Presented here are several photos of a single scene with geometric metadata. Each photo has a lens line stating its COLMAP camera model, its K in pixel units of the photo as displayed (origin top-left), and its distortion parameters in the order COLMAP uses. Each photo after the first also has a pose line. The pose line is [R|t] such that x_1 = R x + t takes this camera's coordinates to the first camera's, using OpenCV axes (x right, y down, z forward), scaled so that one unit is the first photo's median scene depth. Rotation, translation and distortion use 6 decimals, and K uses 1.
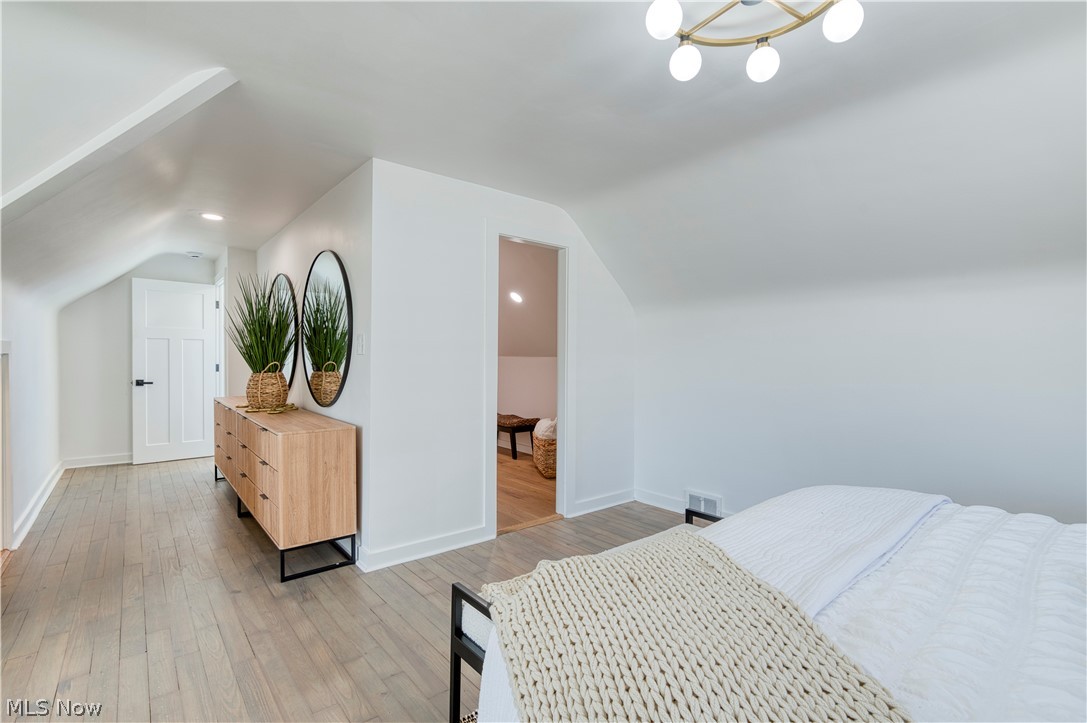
lens RADIAL K [[503.0, 0, 541.4], [0, 503.0, 357.1], [0, 0, 1]] dist [-0.020065, 0.001107]
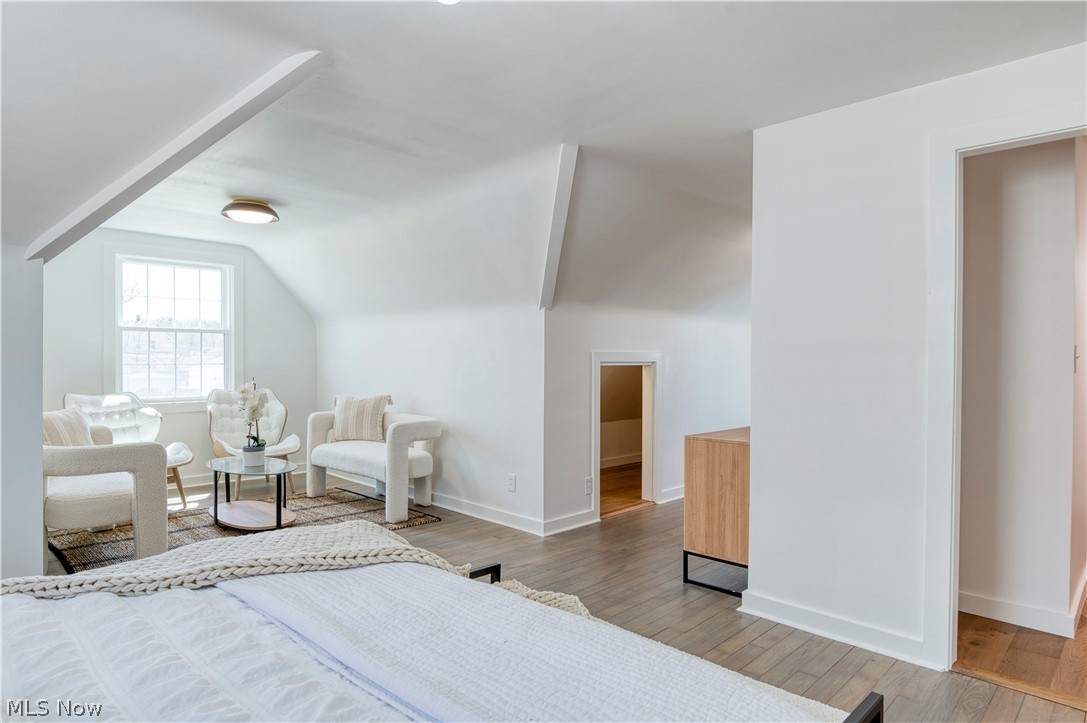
lens RADIAL K [[642.9, 0, 542.0], [0, 642.9, 361.7], [0, 0, 1]] dist [-0.028044, -0.000353]
pose [[0.110549, 0.008842, -0.993831, 0.727206], [-0.013854, 0.999877, 0.007355, -0.005991], [0.993774, 0.012955, 0.110658, 0.541291]]
